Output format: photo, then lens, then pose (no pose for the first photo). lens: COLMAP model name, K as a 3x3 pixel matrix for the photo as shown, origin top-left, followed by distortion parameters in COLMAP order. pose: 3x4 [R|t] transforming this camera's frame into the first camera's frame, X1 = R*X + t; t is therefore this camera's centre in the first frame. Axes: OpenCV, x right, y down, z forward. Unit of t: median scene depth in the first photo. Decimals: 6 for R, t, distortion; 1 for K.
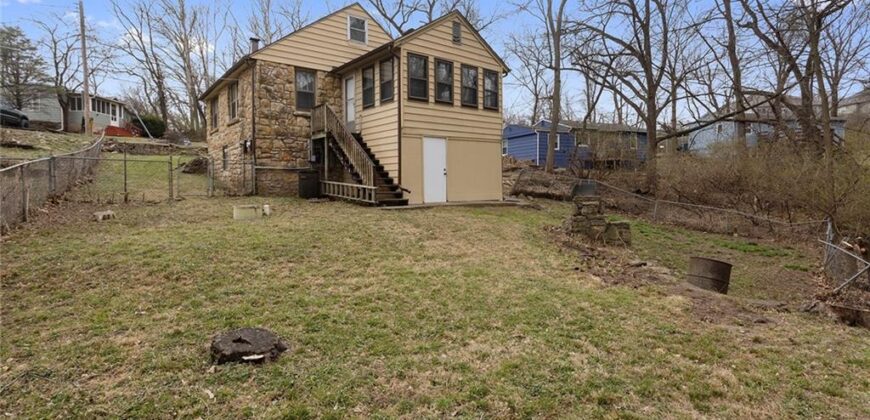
lens RADIAL K [[420.1, 0, 433.5], [0, 420.1, 207.9], [0, 0, 1]] dist [0.004213, 0.000056]
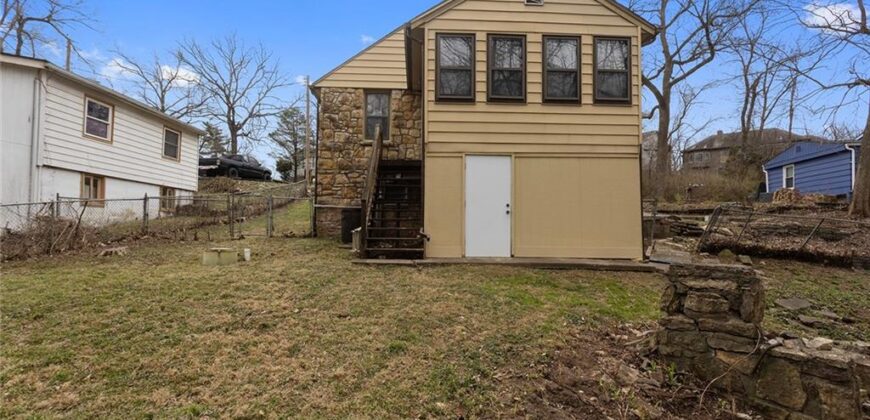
lens RADIAL K [[420.1, 0, 436.1], [0, 420.1, 219.3], [0, 0, 1]] dist [0.004213, 0.000056]
pose [[0.808392, 0.004238, -0.588629, 0.305645], [-0.051609, 0.996634, -0.063701, -0.025004], [0.586377, 0.081874, 0.805890, 0.432897]]
